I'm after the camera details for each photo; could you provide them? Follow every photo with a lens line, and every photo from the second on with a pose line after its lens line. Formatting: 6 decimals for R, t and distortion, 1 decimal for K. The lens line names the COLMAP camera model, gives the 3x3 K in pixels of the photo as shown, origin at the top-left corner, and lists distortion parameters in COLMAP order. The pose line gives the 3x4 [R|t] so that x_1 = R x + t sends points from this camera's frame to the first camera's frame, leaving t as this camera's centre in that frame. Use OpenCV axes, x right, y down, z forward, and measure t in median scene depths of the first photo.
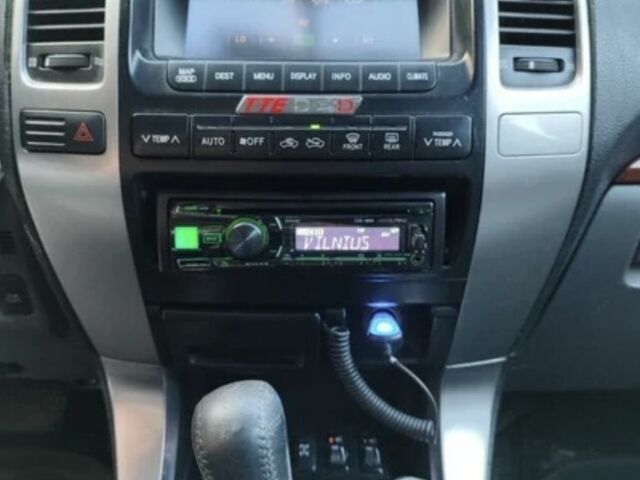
lens RADIAL K [[713.4, 0, 321.3], [0, 713.4, 240.1], [0, 0, 1]] dist [-0.007664, 0.000000]
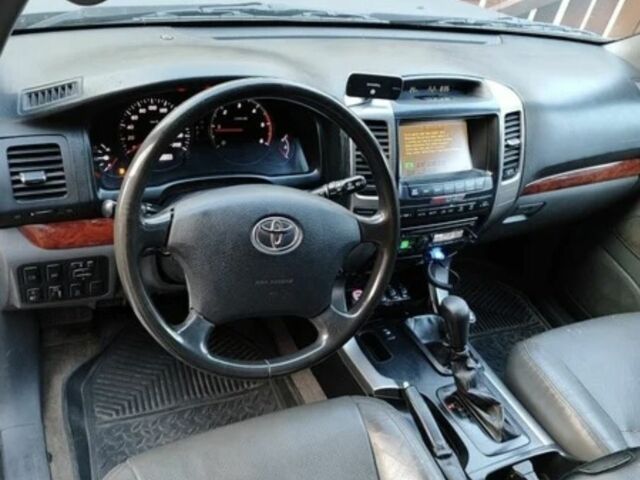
lens RADIAL K [[578.0, 0, 320.5], [0, 578.0, 239.0], [0, 0, 1]] dist [0.006617, -0.015729]
pose [[0.914932, -0.118292, 0.385884, -1.353079], [-0.020072, 0.941567, 0.336226, -0.774071], [-0.403109, -0.315369, 0.859096, -0.799192]]
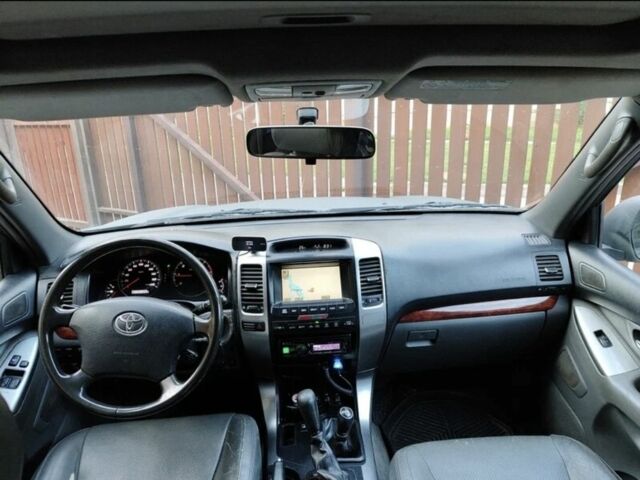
lens RADIAL K [[431.2, 0, 317.4], [0, 431.2, 239.4], [0, 0, 1]] dist [0.013798, -0.000152]
pose [[0.998234, -0.054478, 0.023697, -0.038030], [0.055089, 0.998144, -0.025954, -0.546332], [-0.022239, 0.027213, 0.999382, -1.417755]]
